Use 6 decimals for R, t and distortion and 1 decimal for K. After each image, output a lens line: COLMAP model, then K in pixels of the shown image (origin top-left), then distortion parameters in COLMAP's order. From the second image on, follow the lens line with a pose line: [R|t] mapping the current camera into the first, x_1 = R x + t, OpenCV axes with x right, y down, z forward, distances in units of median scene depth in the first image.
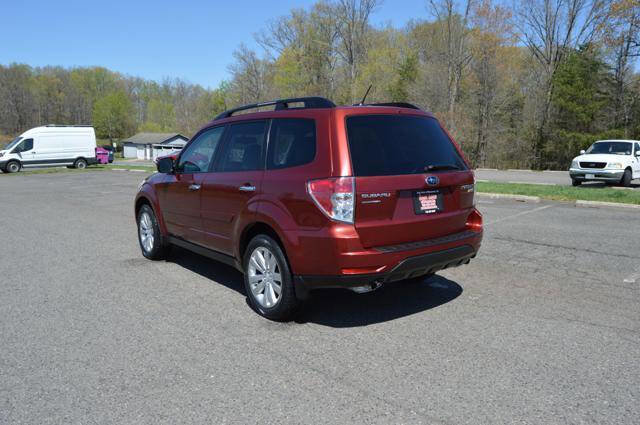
lens RADIAL K [[503.5, 0, 328.3], [0, 503.5, 212.2], [0, 0, 1]] dist [-0.093333, 0.033625]
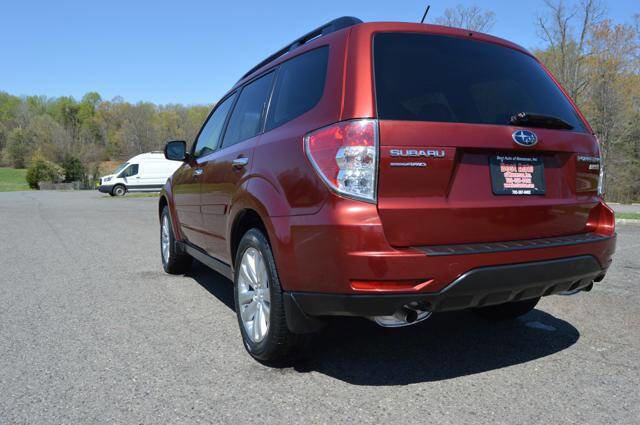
lens RADIAL K [[503.5, 0, 328.3], [0, 503.5, 212.2], [0, 0, 1]] dist [-0.093333, 0.033625]
pose [[0.978378, 0.019981, -0.205857, 0.012246], [-0.034443, 0.997164, -0.066912, 0.007857], [0.203937, 0.072555, 0.976292, 0.046978]]
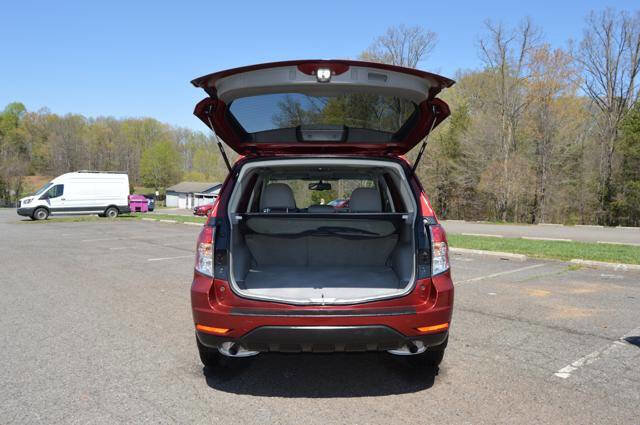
lens RADIAL K [[503.5, 0, 328.3], [0, 503.5, 212.2], [0, 0, 1]] dist [-0.093333, 0.033625]
pose [[0.996440, 0.013047, -0.083295, -0.012094], [-0.021428, 0.994703, -0.100533, -0.011619], [0.081542, 0.101960, 0.991441, 0.092344]]
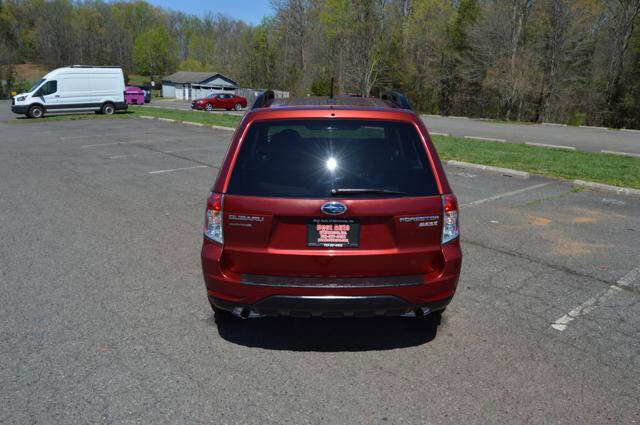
lens RADIAL K [[503.5, 0, 328.3], [0, 503.5, 212.2], [0, 0, 1]] dist [-0.093333, 0.033625]
pose [[0.996275, 0.040769, -0.075985, -0.014744], [-0.031641, 0.992546, 0.117690, -0.026577], [0.080216, -0.114848, 0.990139, 0.093890]]
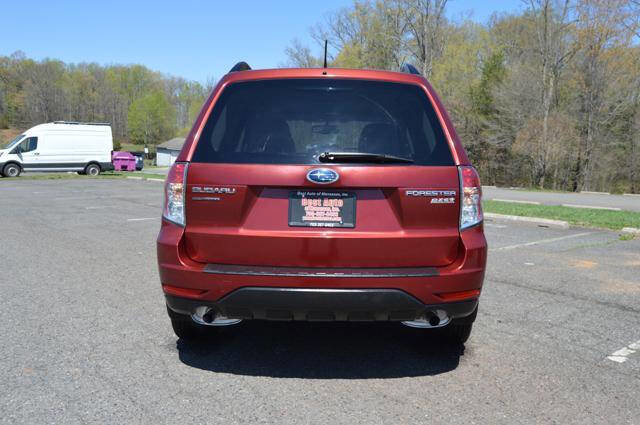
lens RADIAL K [[568.7, 0, 331.4], [0, 568.7, 209.5], [0, 0, 1]] dist [-0.078967, 0.022060]
pose [[0.994585, 0.035432, -0.097702, -0.011225], [-0.039617, 0.998364, -0.041228, -0.008198], [0.096081, 0.044876, 0.994361, 0.103088]]
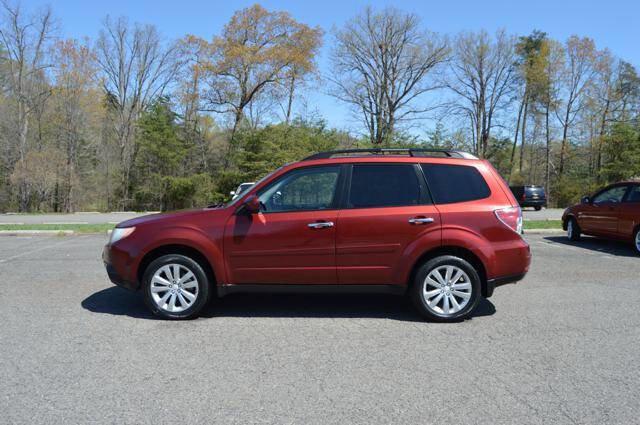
lens RADIAL K [[503.5, 0, 328.3], [0, 503.5, 212.2], [0, 0, 1]] dist [-0.093333, 0.033625]
pose [[0.630675, -0.029269, 0.775495, -0.157323], [0.096278, 0.994519, -0.040762, -0.004941], [-0.770052, 0.100371, 0.630036, 0.052785]]
